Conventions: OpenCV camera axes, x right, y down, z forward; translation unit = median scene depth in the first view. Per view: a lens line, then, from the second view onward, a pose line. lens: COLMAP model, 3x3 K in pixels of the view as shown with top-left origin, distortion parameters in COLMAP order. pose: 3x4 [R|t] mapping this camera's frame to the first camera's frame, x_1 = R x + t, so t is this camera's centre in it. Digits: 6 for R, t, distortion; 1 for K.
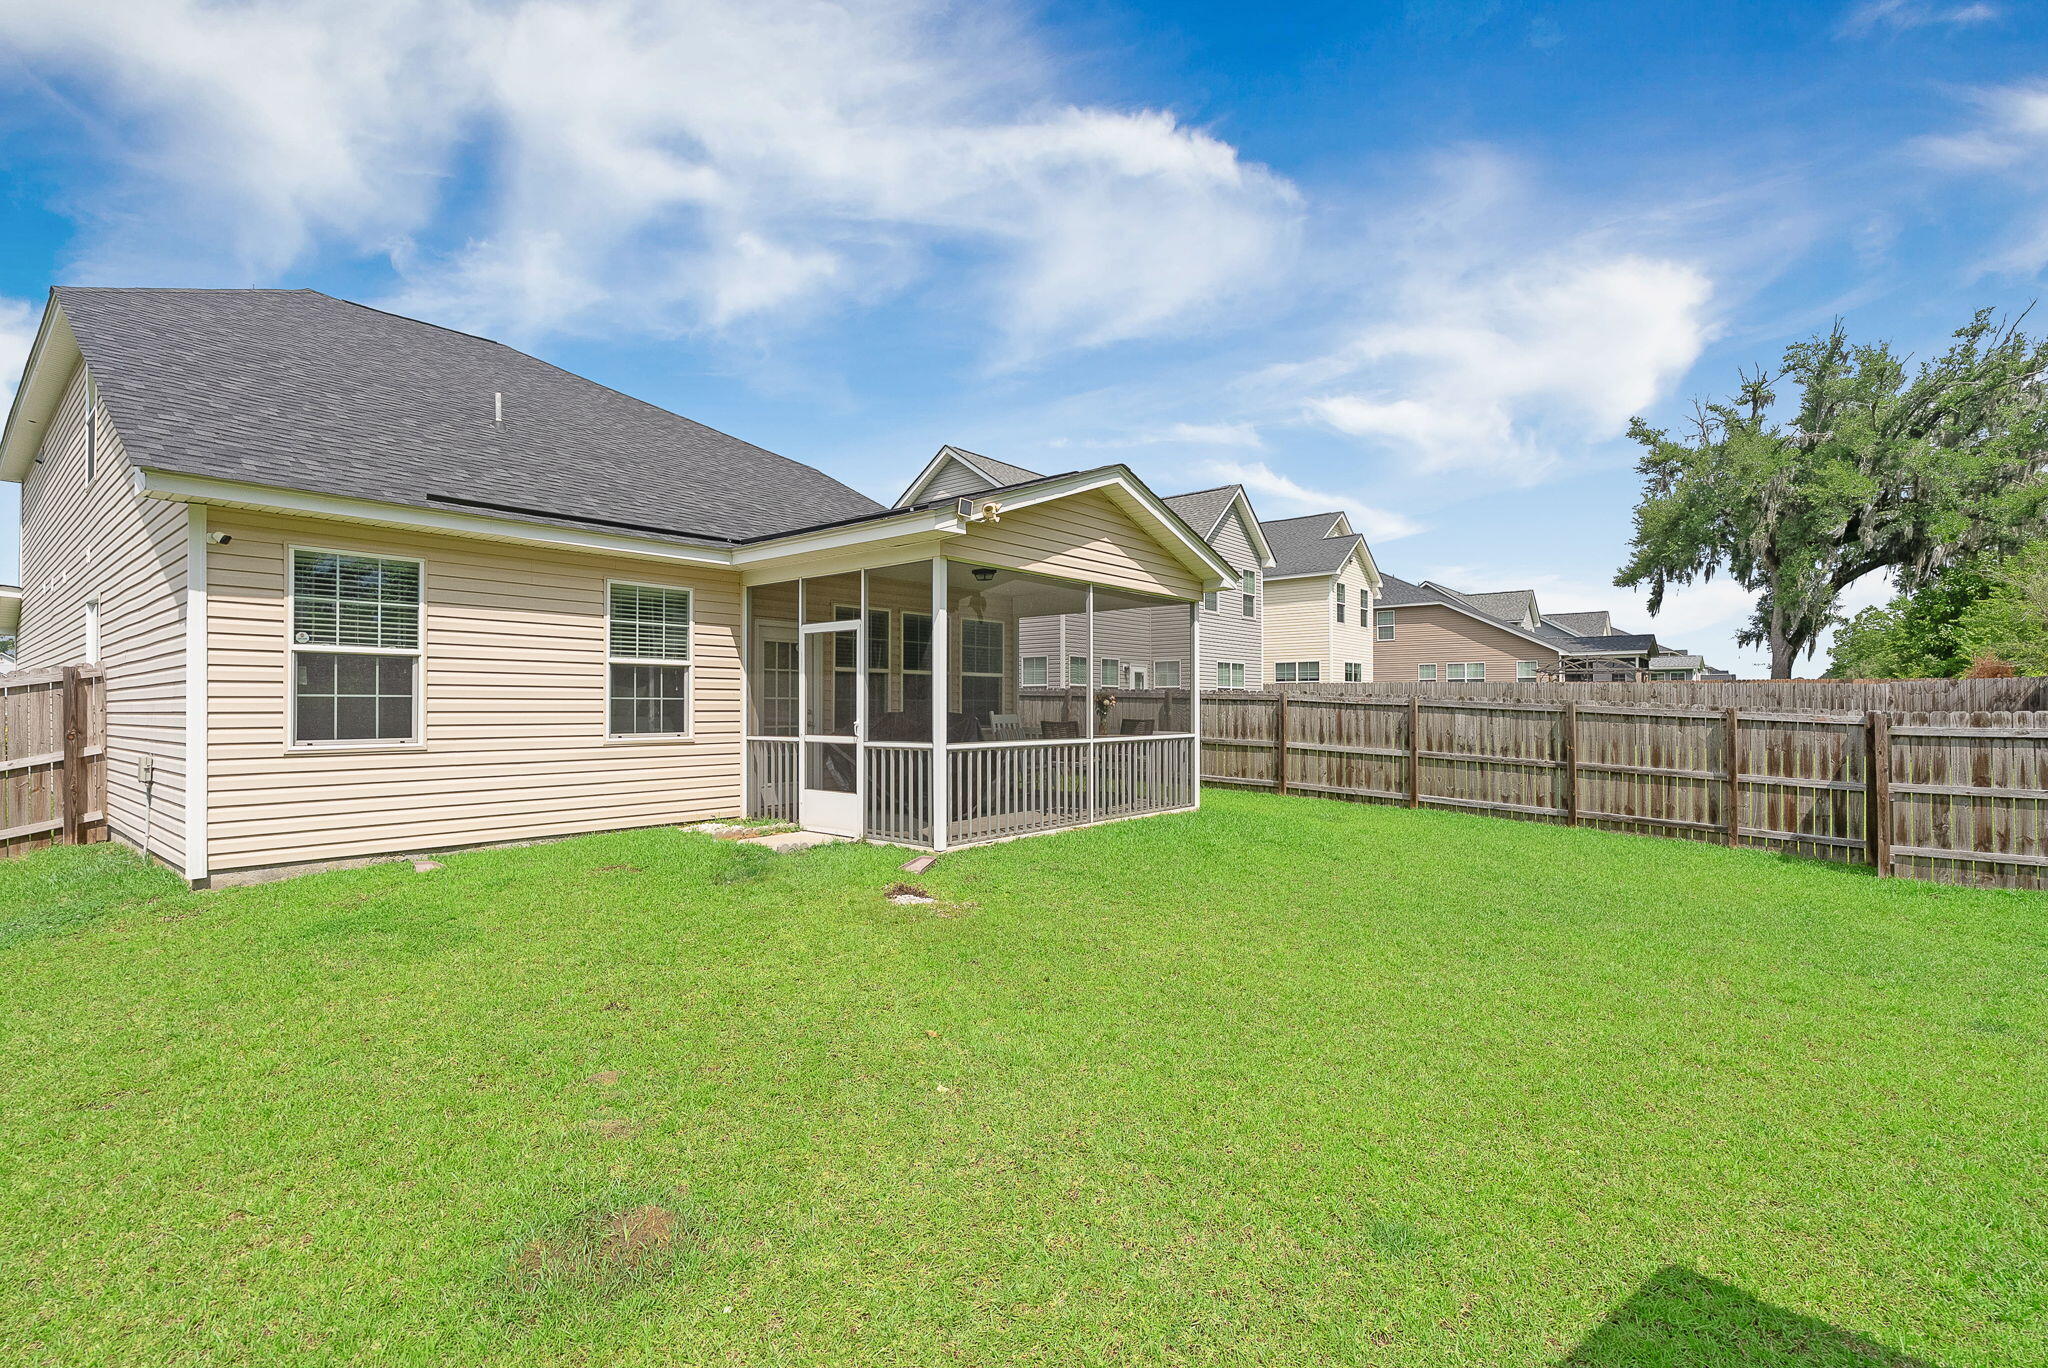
lens RADIAL K [[931.5, 0, 1062.6], [0, 931.5, 703.0], [0, 0, 1]] dist [-0.001994, 0.000995]
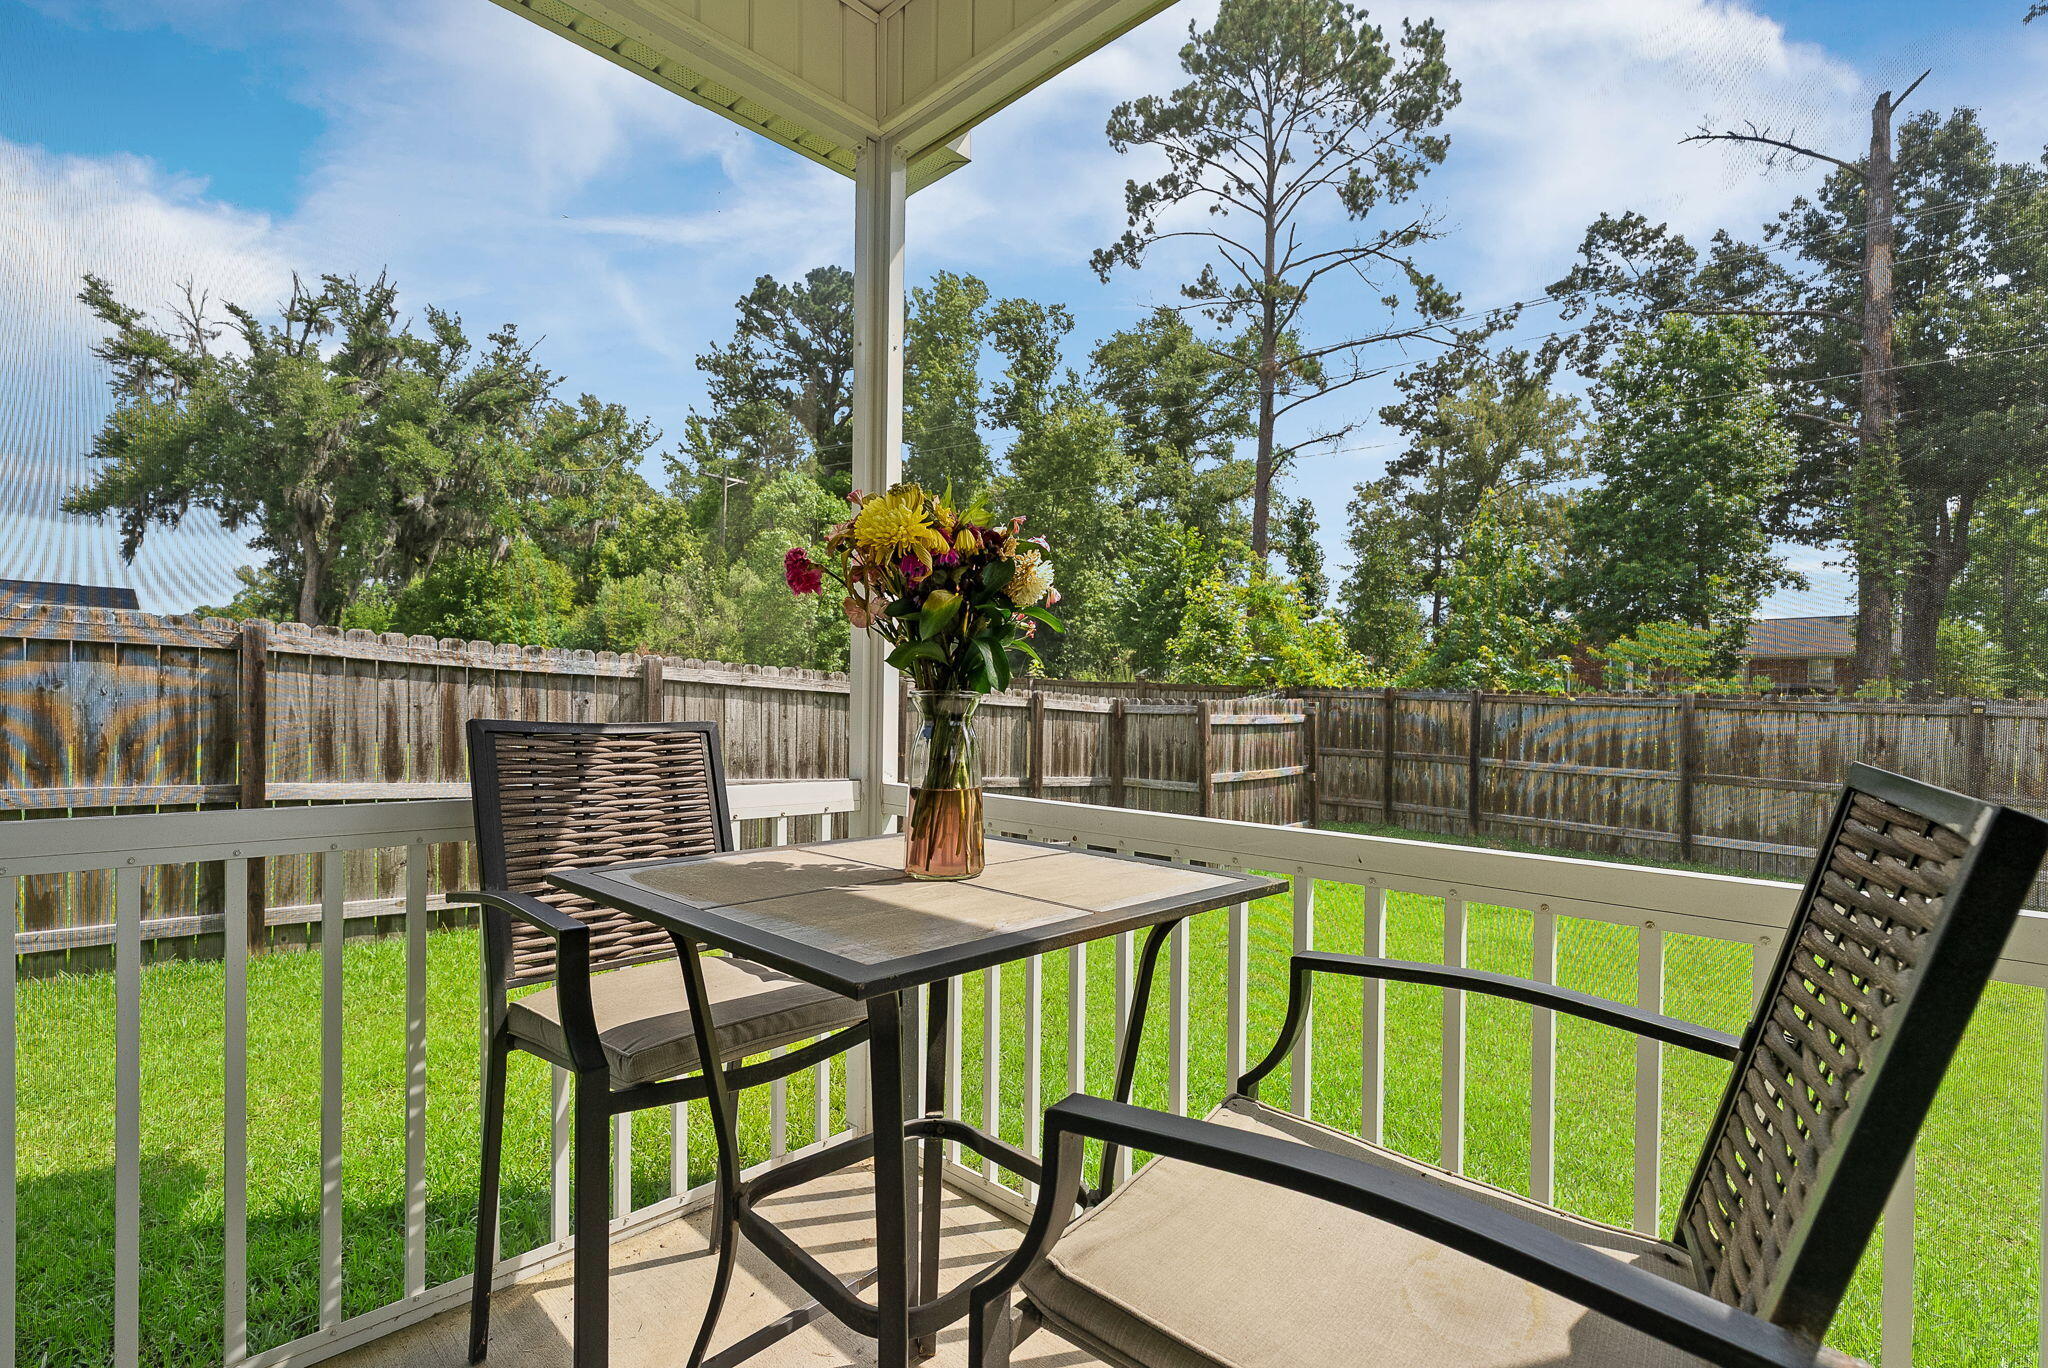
lens RADIAL K [[931.5, 0, 1021.1], [0, 931.5, 704.6], [0, 0, 1]] dist [-0.001994, 0.000995]
pose [[0.095107, 0.001728, 0.995466, -0.018539], [-0.015959, 0.999873, -0.000211, 0.004861], [-0.995339, -0.015866, 0.095123, 0.295697]]
